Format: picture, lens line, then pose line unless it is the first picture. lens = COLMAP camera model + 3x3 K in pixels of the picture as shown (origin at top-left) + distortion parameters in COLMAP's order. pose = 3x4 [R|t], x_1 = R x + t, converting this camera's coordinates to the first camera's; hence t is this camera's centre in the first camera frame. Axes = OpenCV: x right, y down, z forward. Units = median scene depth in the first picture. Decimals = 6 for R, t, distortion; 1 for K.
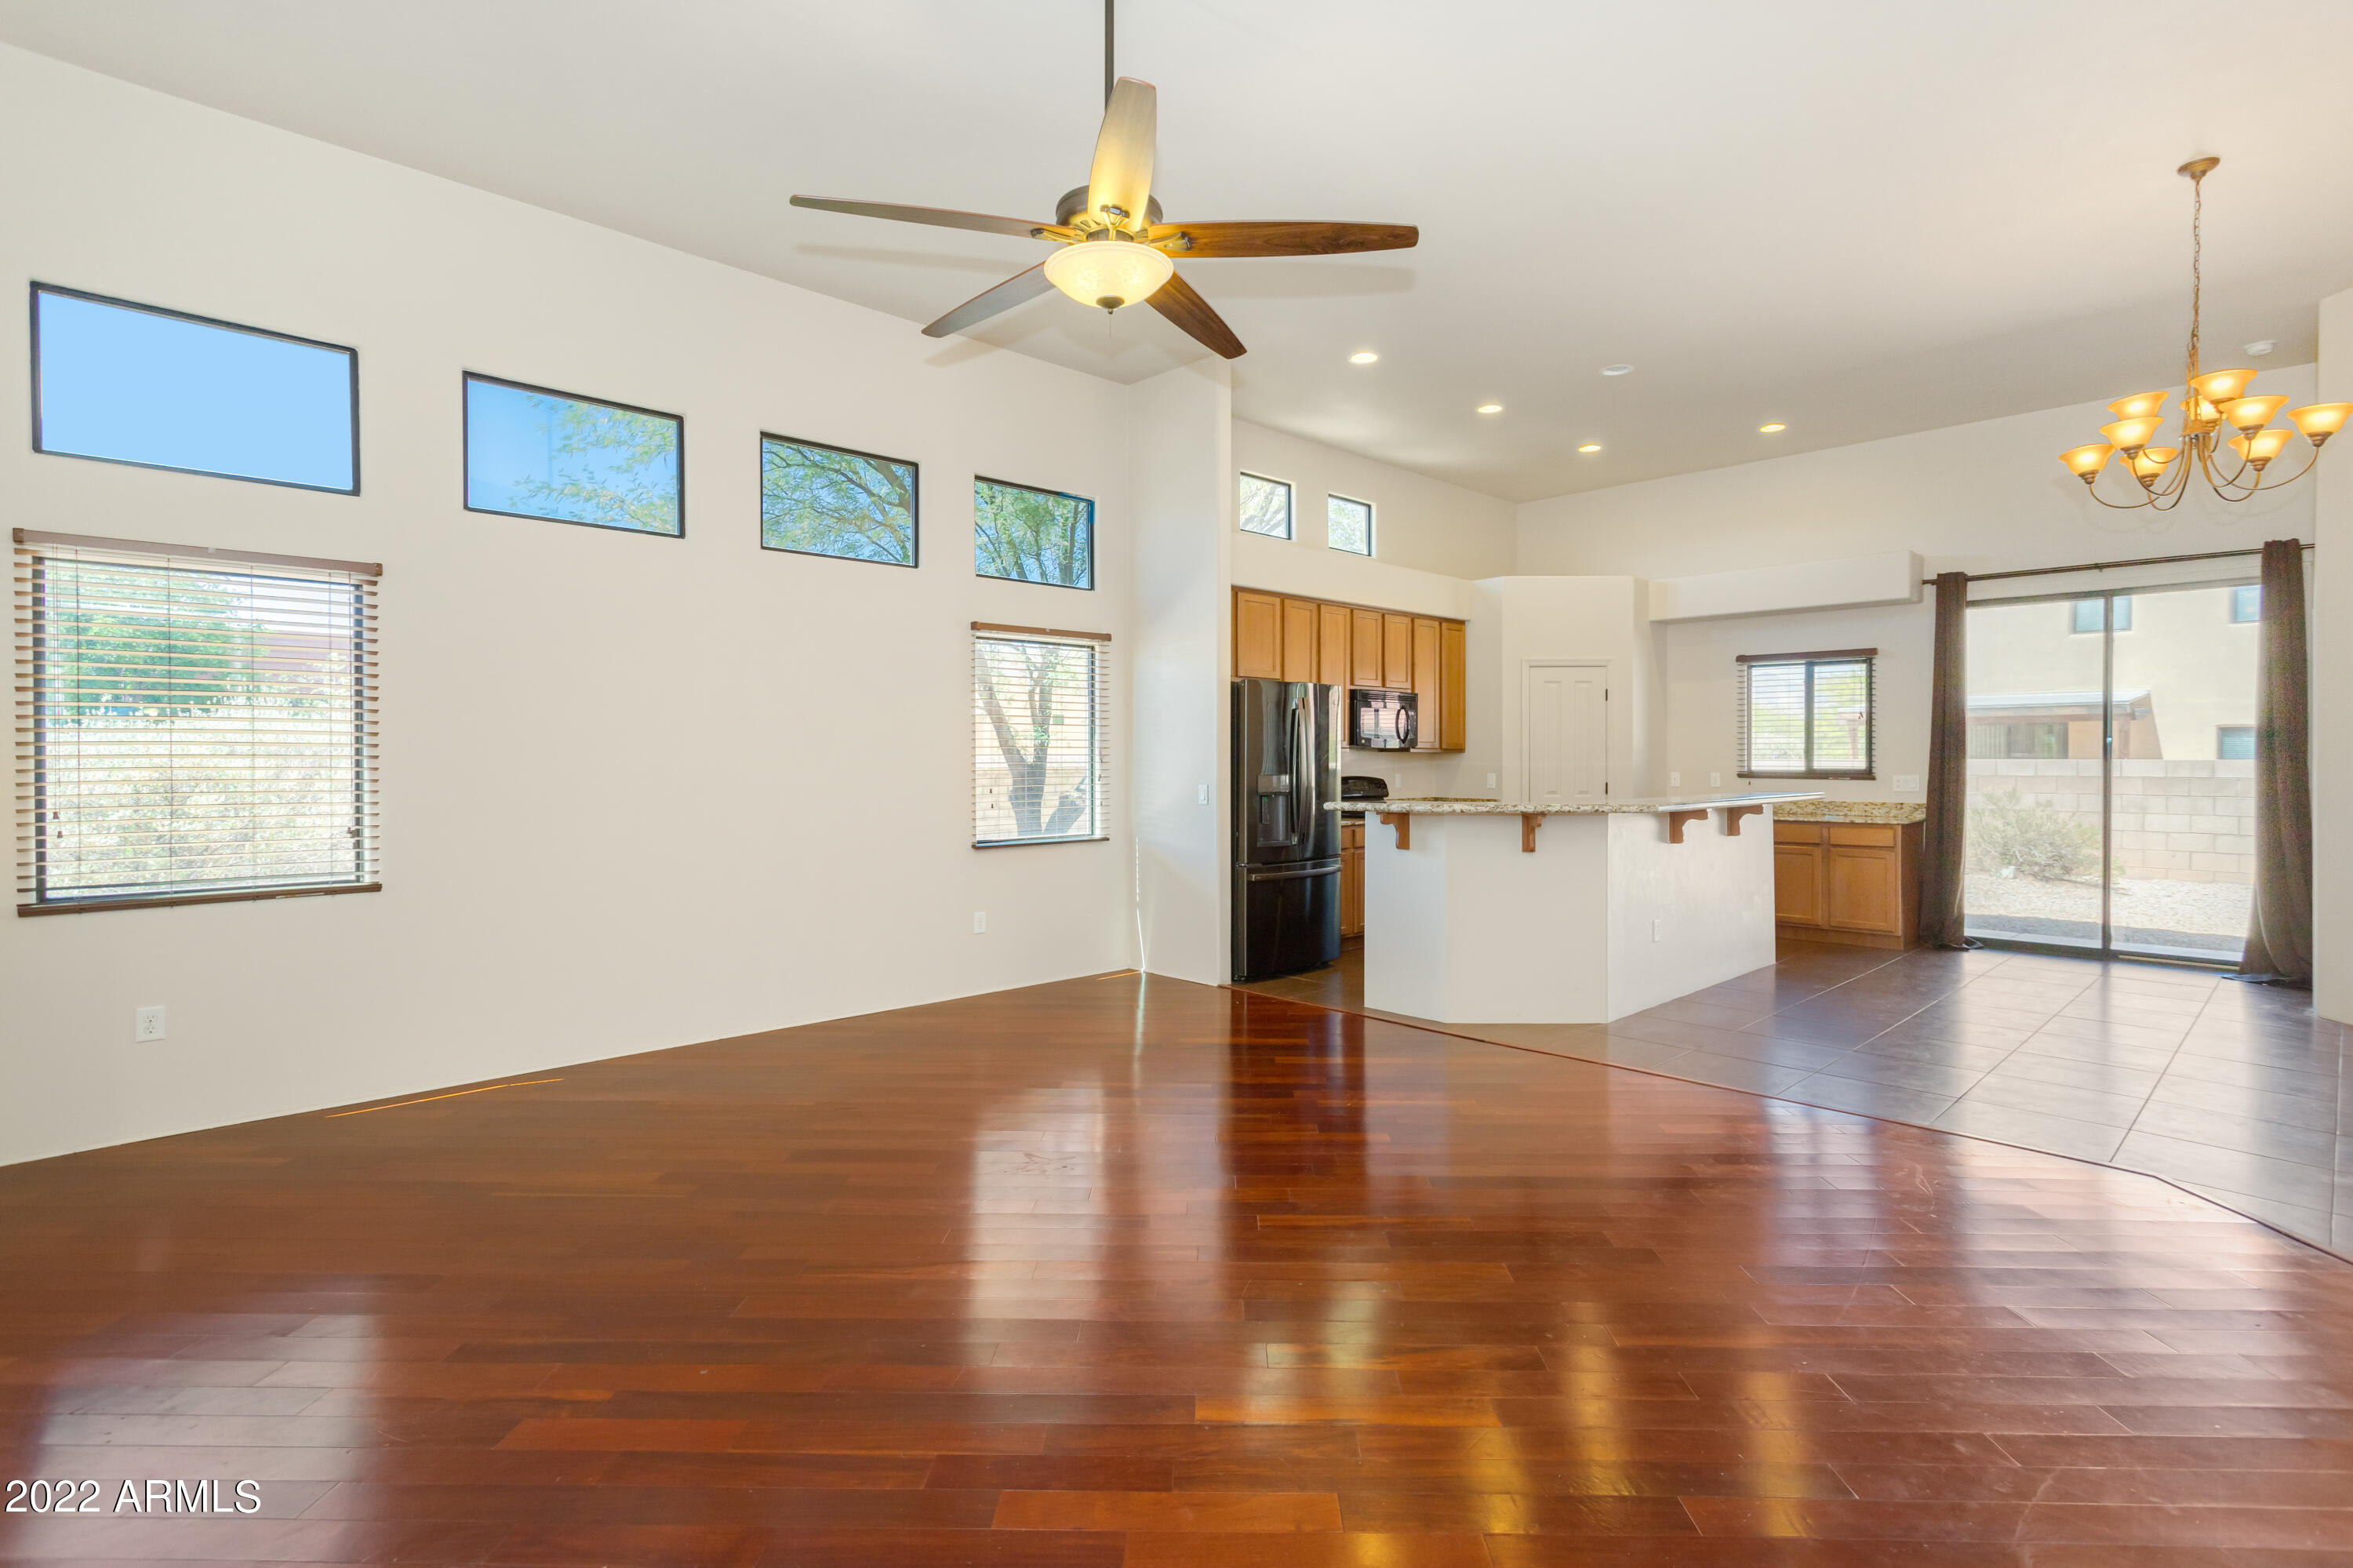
lens RADIAL K [[1128.5, 0, 1168.7], [0, 1128.5, 762.8], [0, 0, 1]] dist [0.004073, 0.001079]
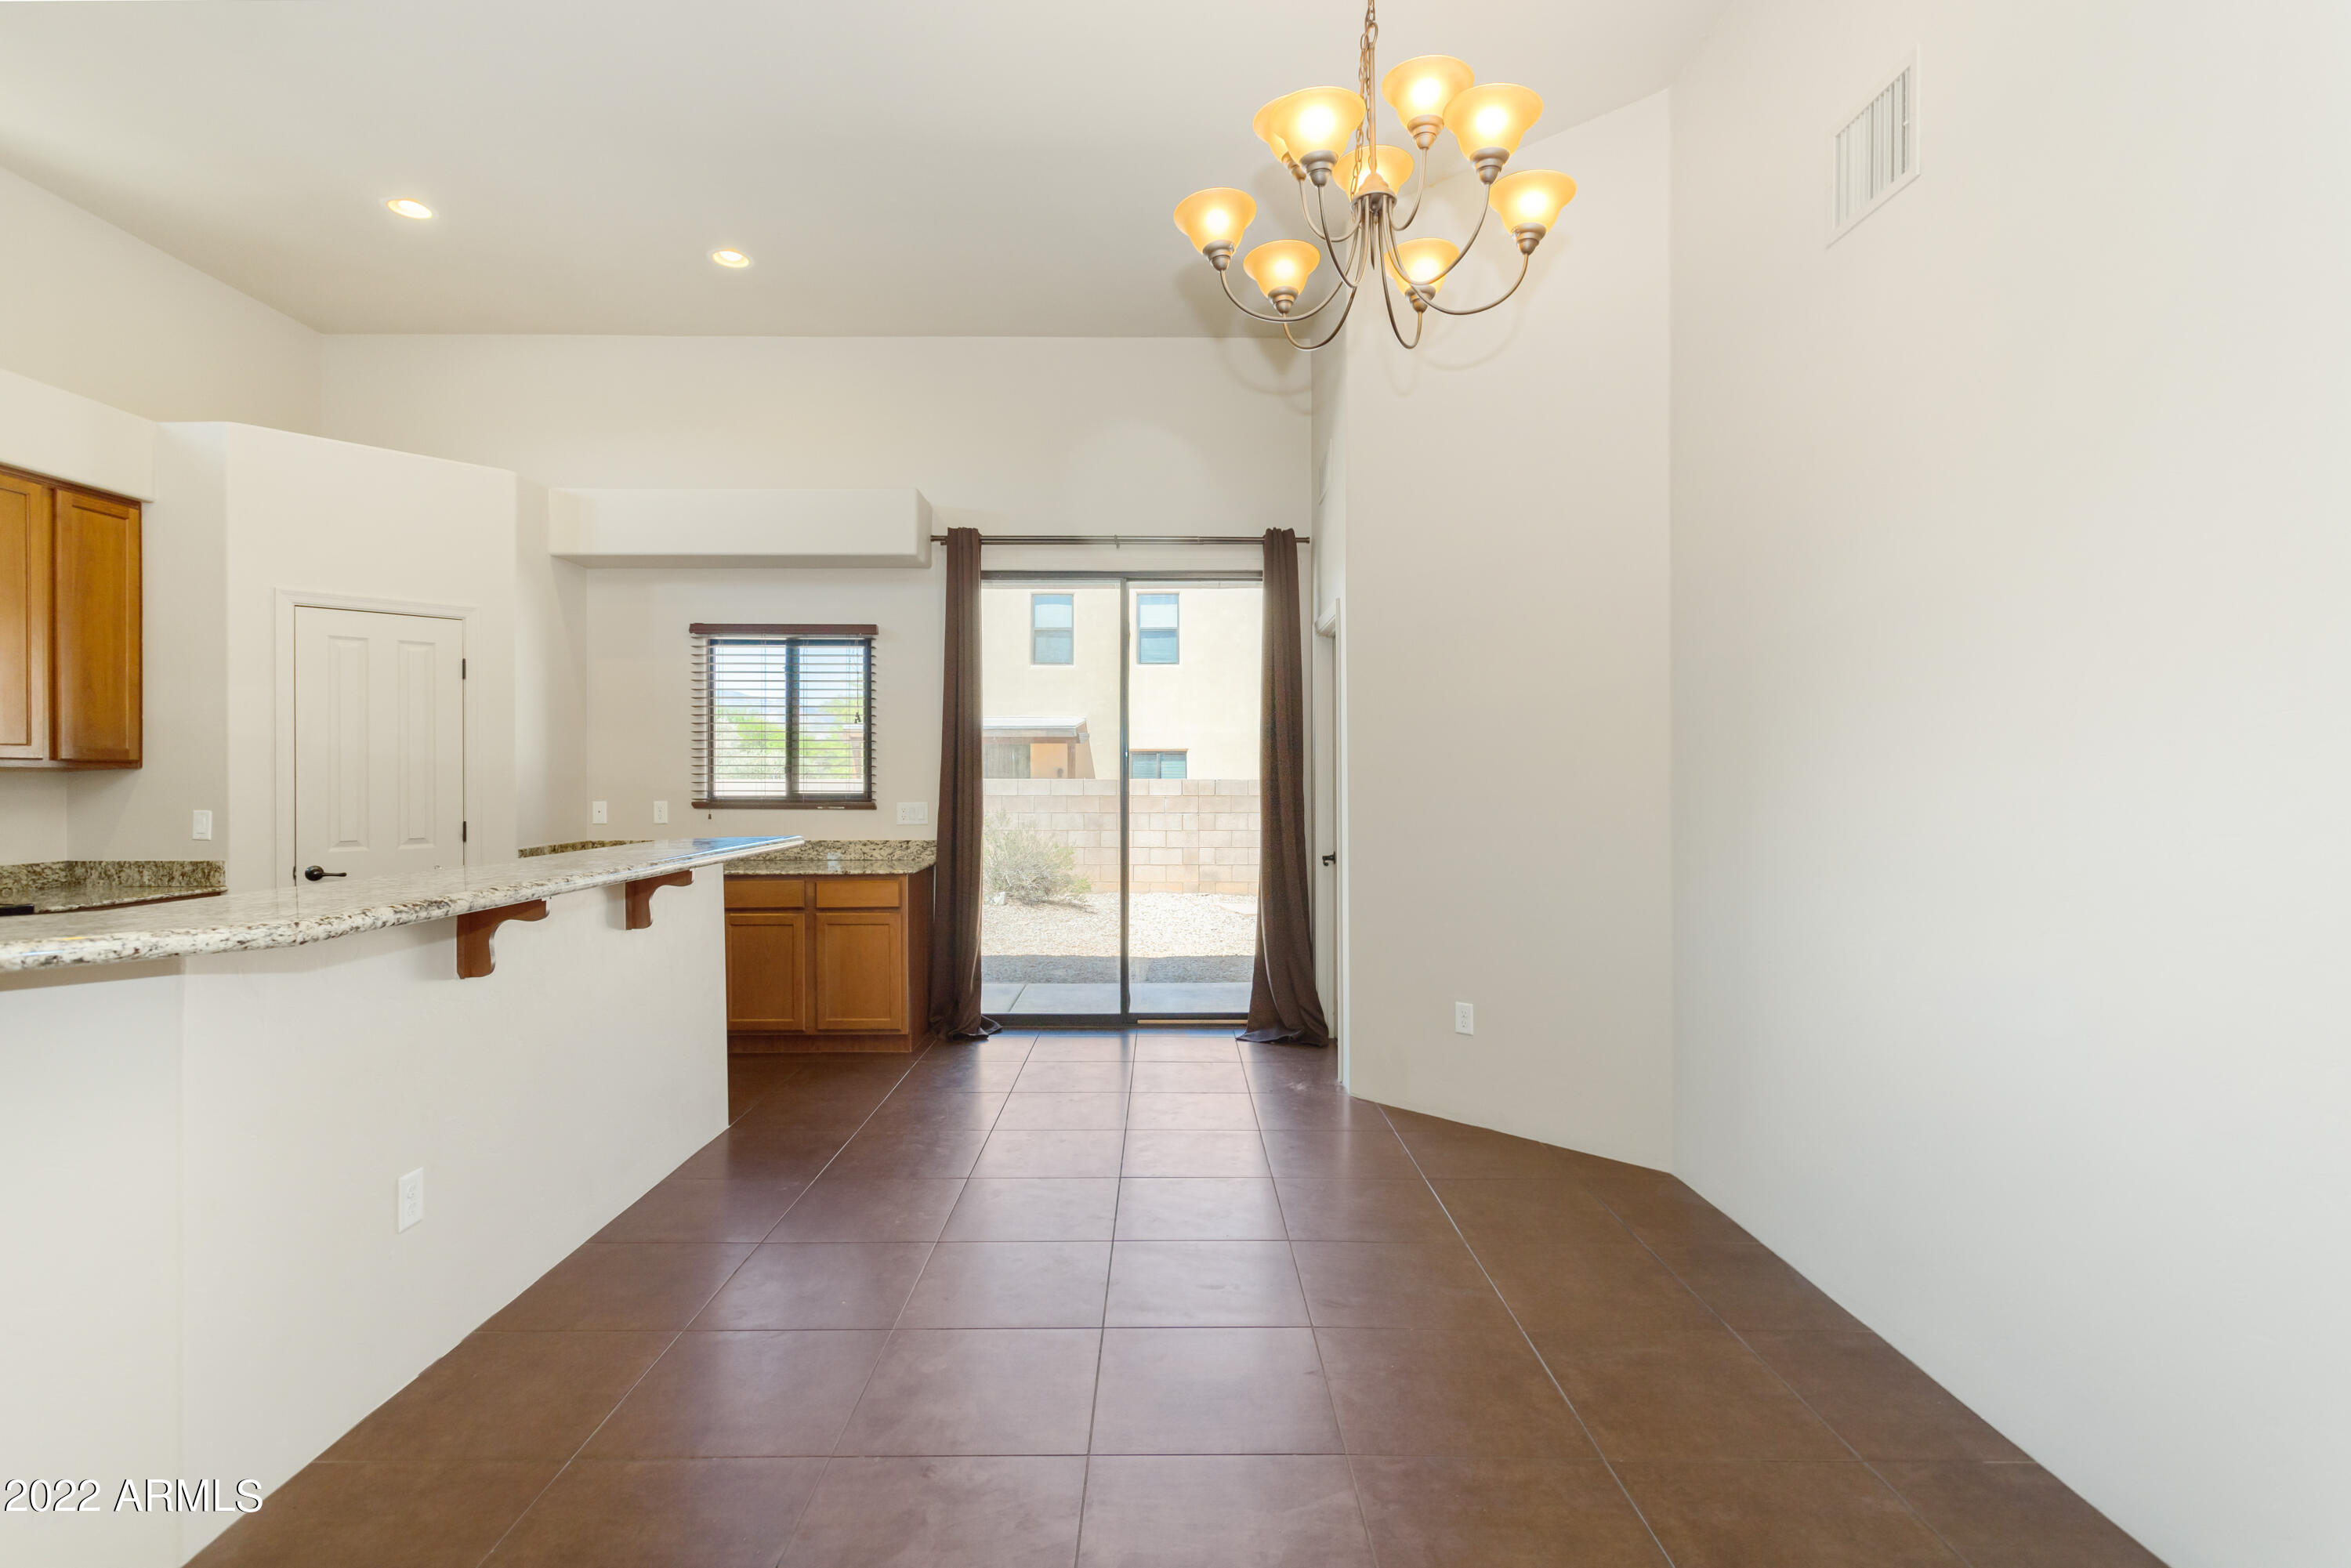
lens RADIAL K [[1097.2, 0, 1175.5], [0, 1097.2, 784.0], [0, 0, 1]] dist [-0.000326, 0.000464]
pose [[0.679052, -0.005461, 0.734070, 0.251421], [0.003630, 0.999985, 0.004081, -0.003095], [-0.734081, -0.000107, 0.679062, 0.400617]]
